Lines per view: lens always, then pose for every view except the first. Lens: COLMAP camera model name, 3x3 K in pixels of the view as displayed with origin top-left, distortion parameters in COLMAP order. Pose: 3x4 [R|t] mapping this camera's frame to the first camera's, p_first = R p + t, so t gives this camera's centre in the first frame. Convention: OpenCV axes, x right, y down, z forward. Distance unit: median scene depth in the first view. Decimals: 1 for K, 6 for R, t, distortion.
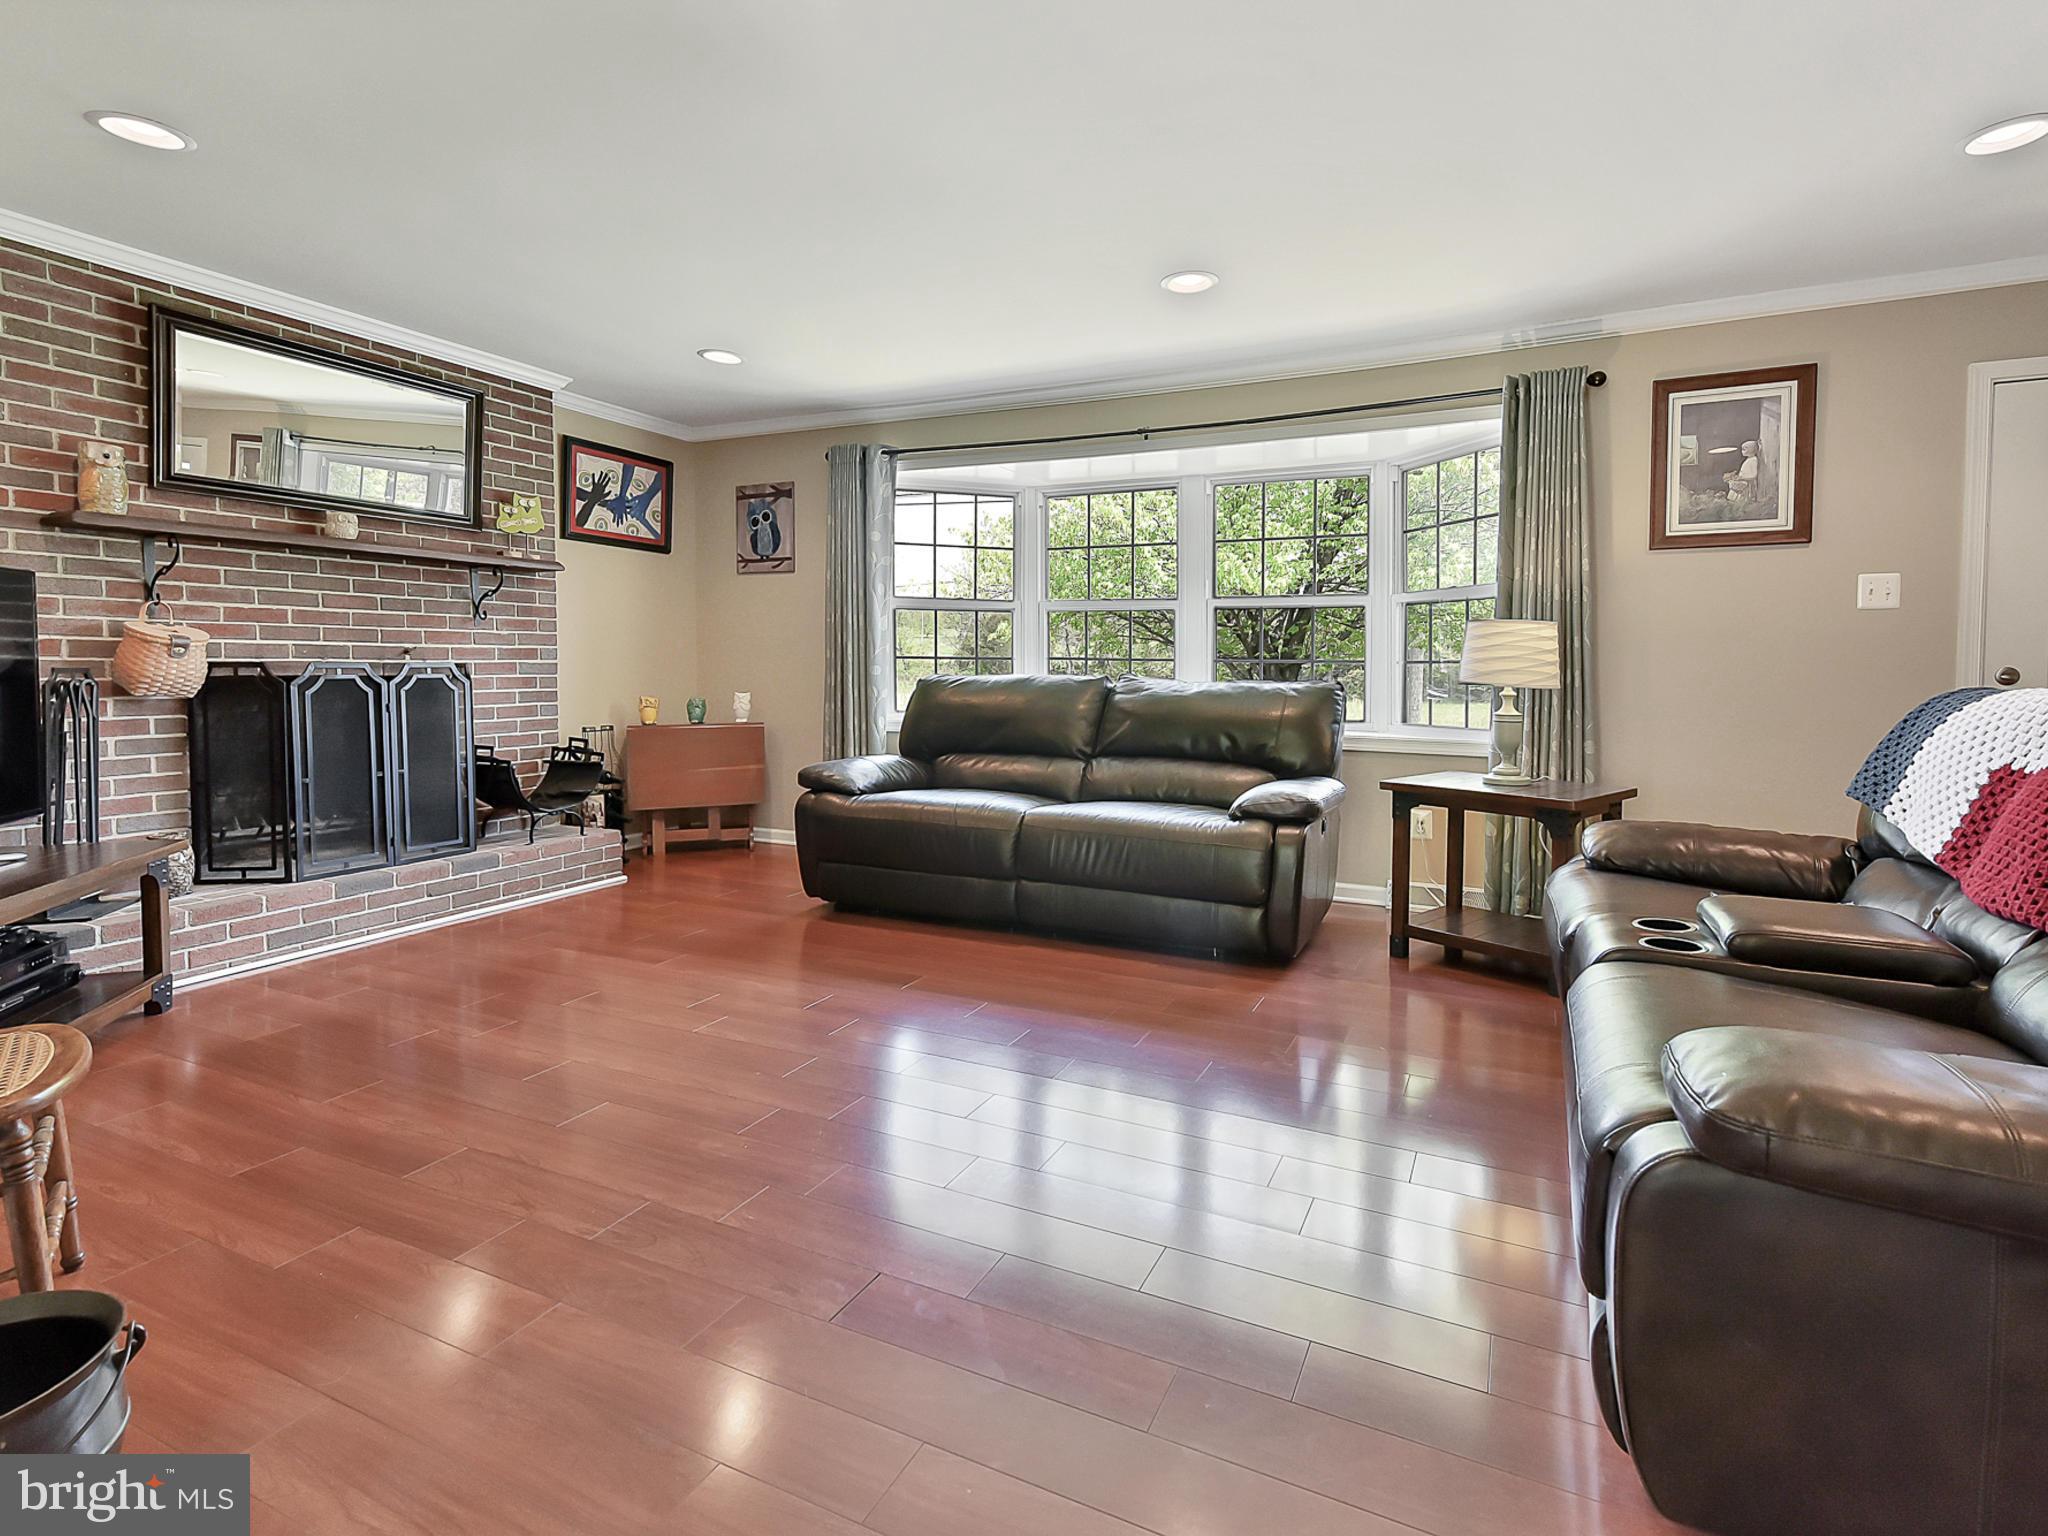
lens RADIAL K [[999.0, 0, 1090.0], [0, 999.0, 709.1], [0, 0, 1]] dist [0.003097, 0.000561]
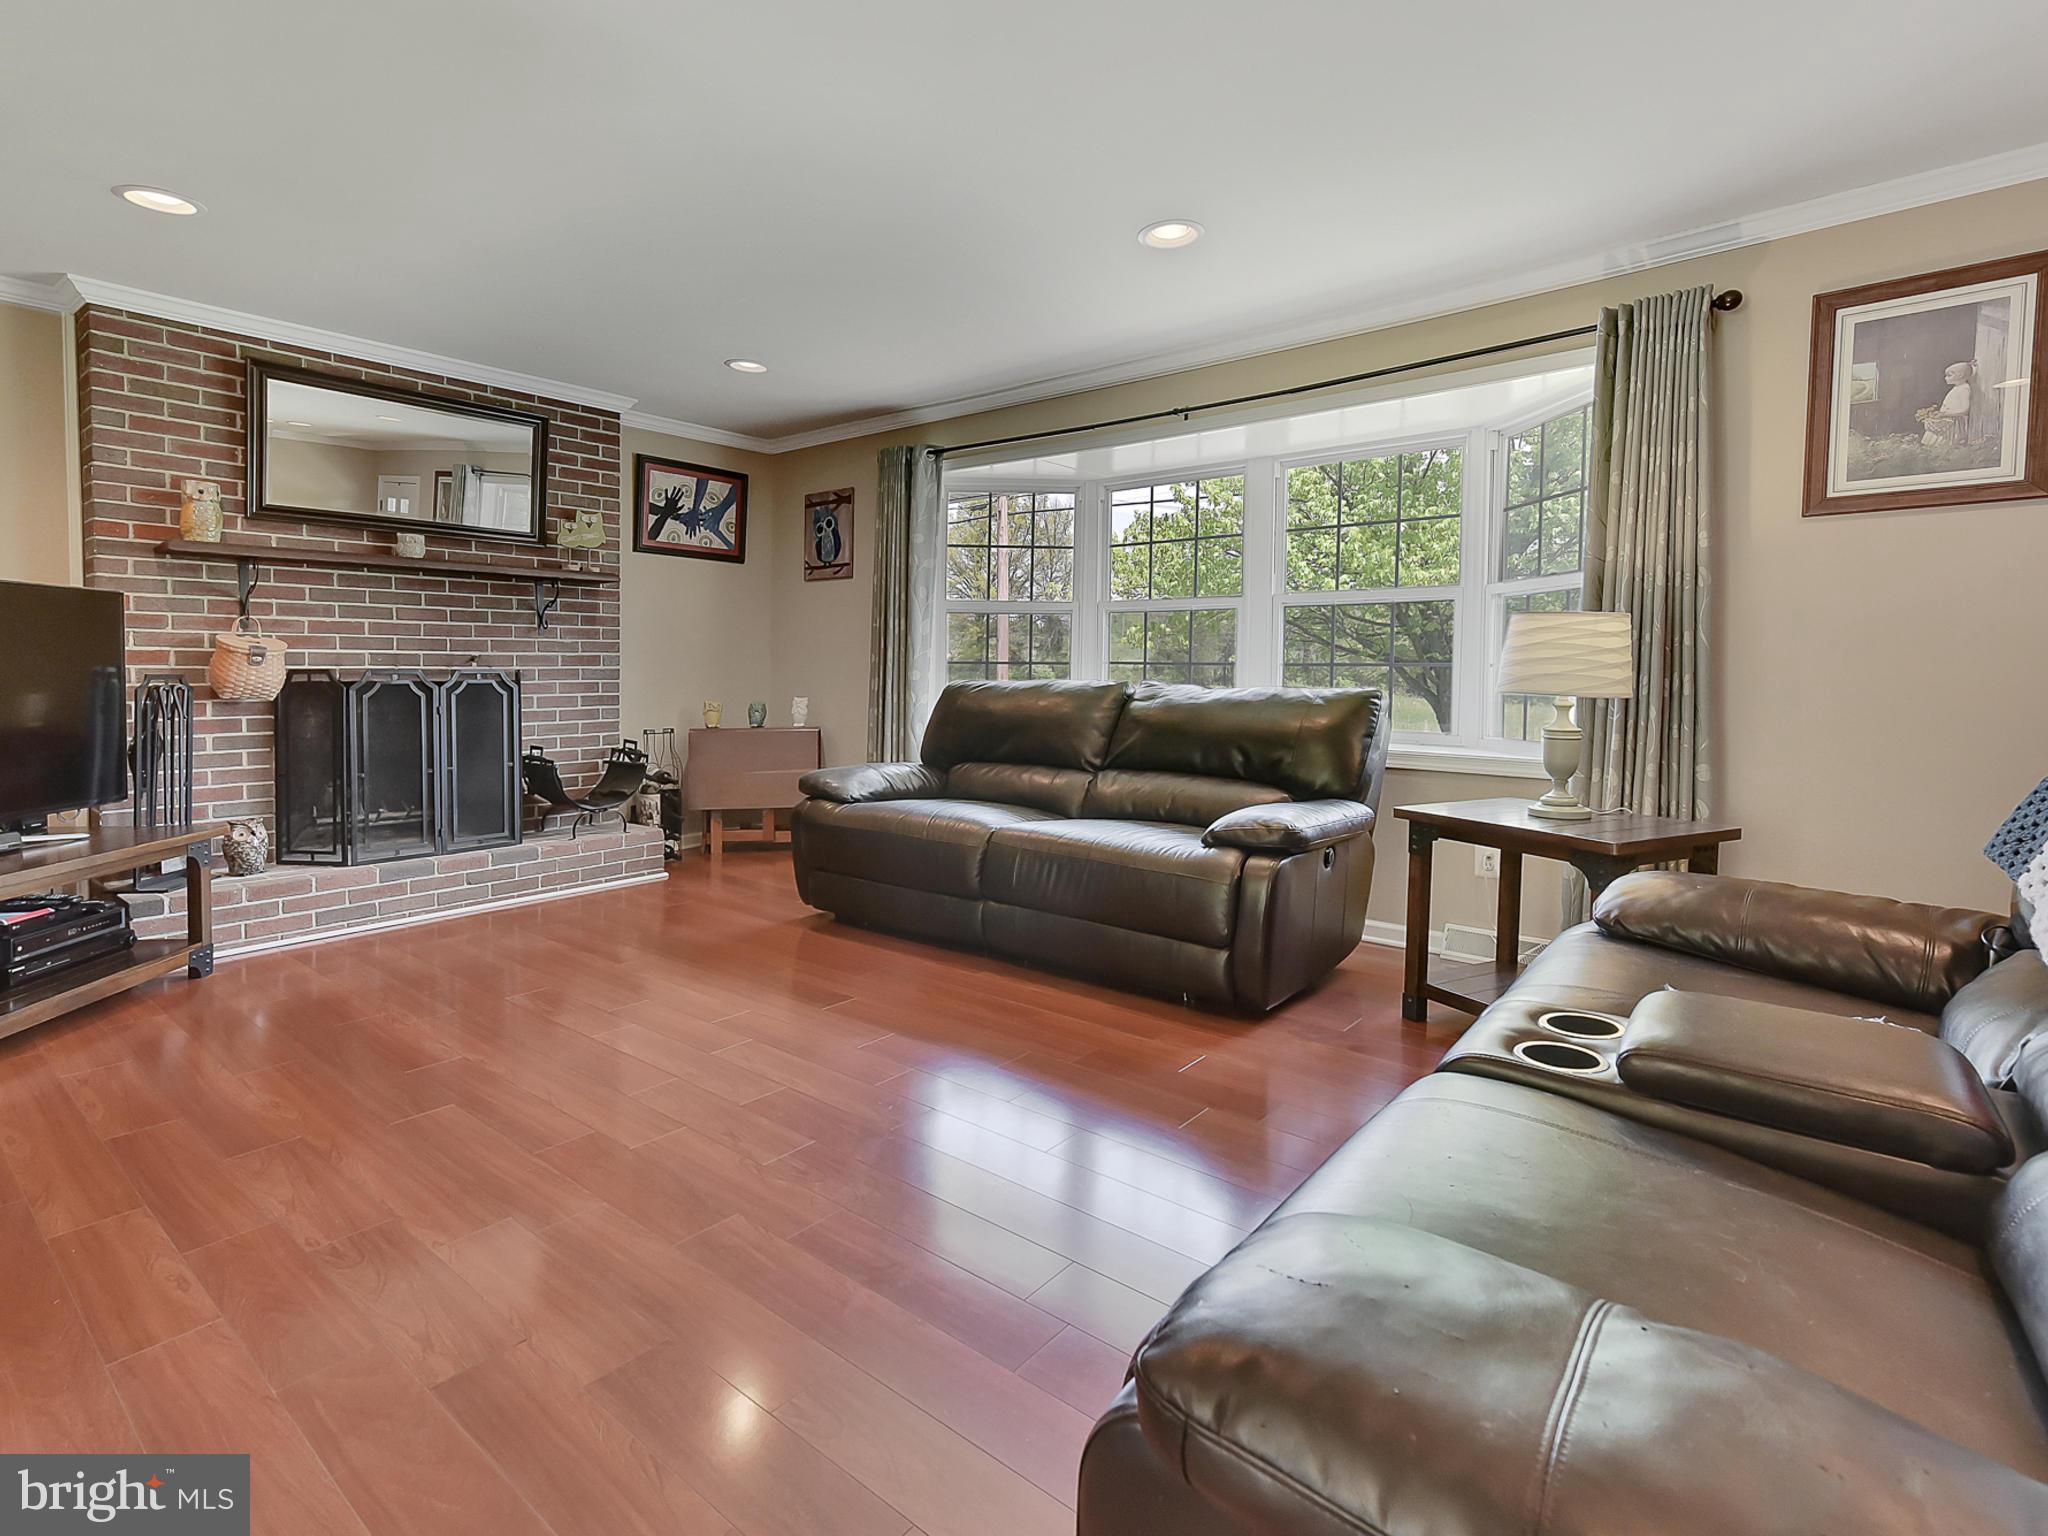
lens RADIAL K [[1000.6, 0, 1036.6], [0, 1000.6, 720.5], [0, 0, 1]] dist [0.001862, 0.000497]
pose [[0.964874, 0.010176, -0.262515, 0.197664], [-0.008415, 0.999934, 0.007830, -0.004094], [0.262577, -0.005346, 0.964896, 0.103741]]
